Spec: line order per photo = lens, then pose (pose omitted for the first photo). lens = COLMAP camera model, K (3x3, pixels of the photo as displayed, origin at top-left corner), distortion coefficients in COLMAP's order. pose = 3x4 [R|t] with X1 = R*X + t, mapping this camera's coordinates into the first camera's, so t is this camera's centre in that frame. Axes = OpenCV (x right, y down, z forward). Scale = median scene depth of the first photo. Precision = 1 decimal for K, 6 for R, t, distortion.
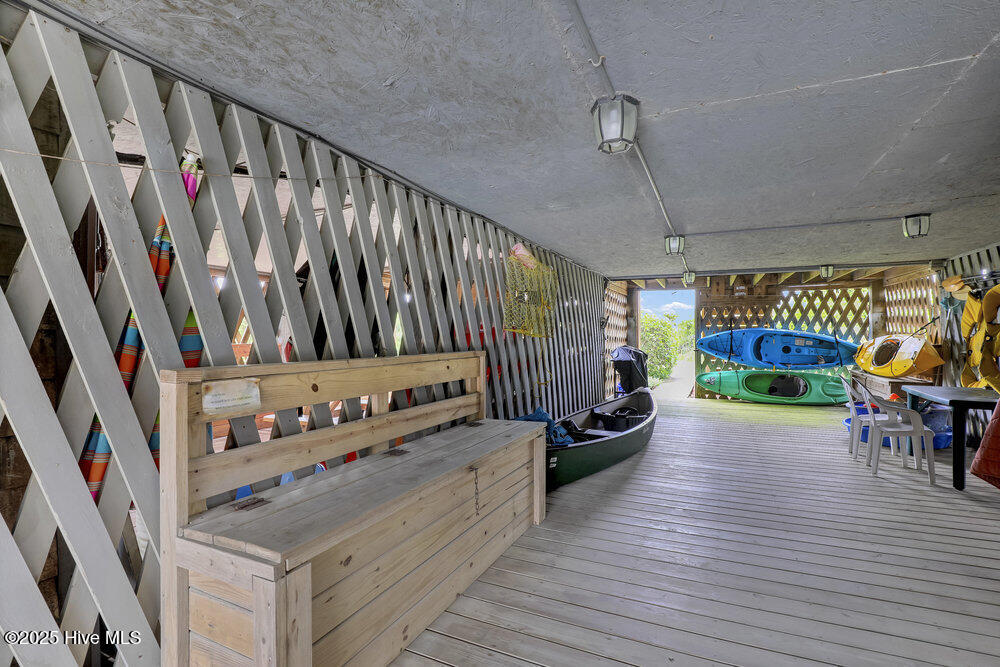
lens RADIAL K [[468.8, 0, 494.0], [0, 468.8, 340.8], [0, 0, 1]] dist [-0.003673, 0.000622]
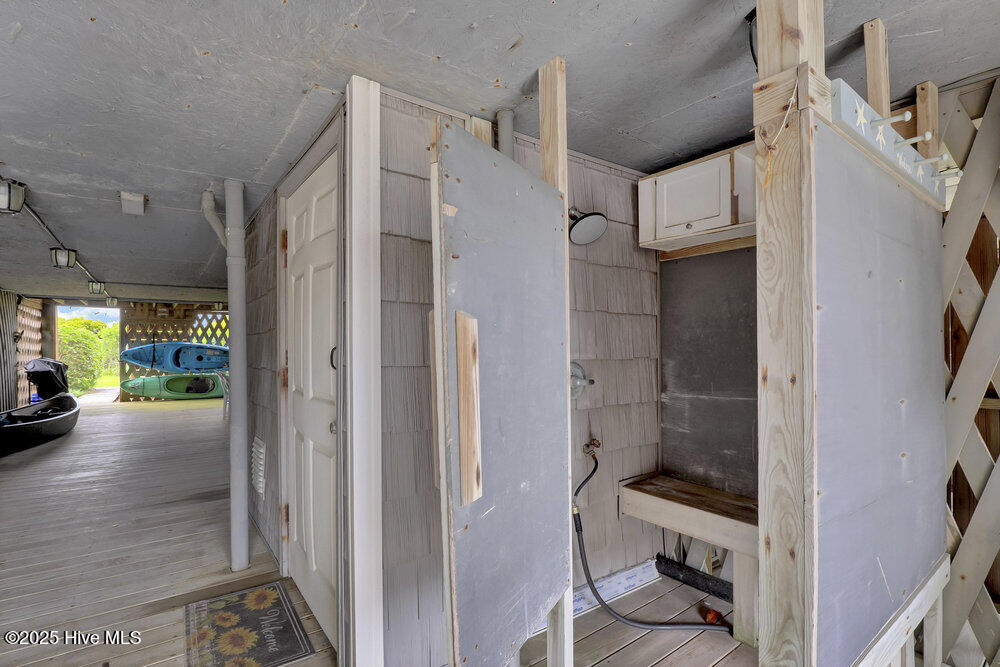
lens RADIAL K [[468.8, 0, 494.0], [0, 468.8, 340.8], [0, 0, 1]] dist [-0.003673, 0.000622]
pose [[0.482257, 0.009040, 0.875983, -0.141421], [0.013802, 0.999744, -0.017915, 0.004461], [-0.875921, 0.020730, 0.482009, -0.378017]]
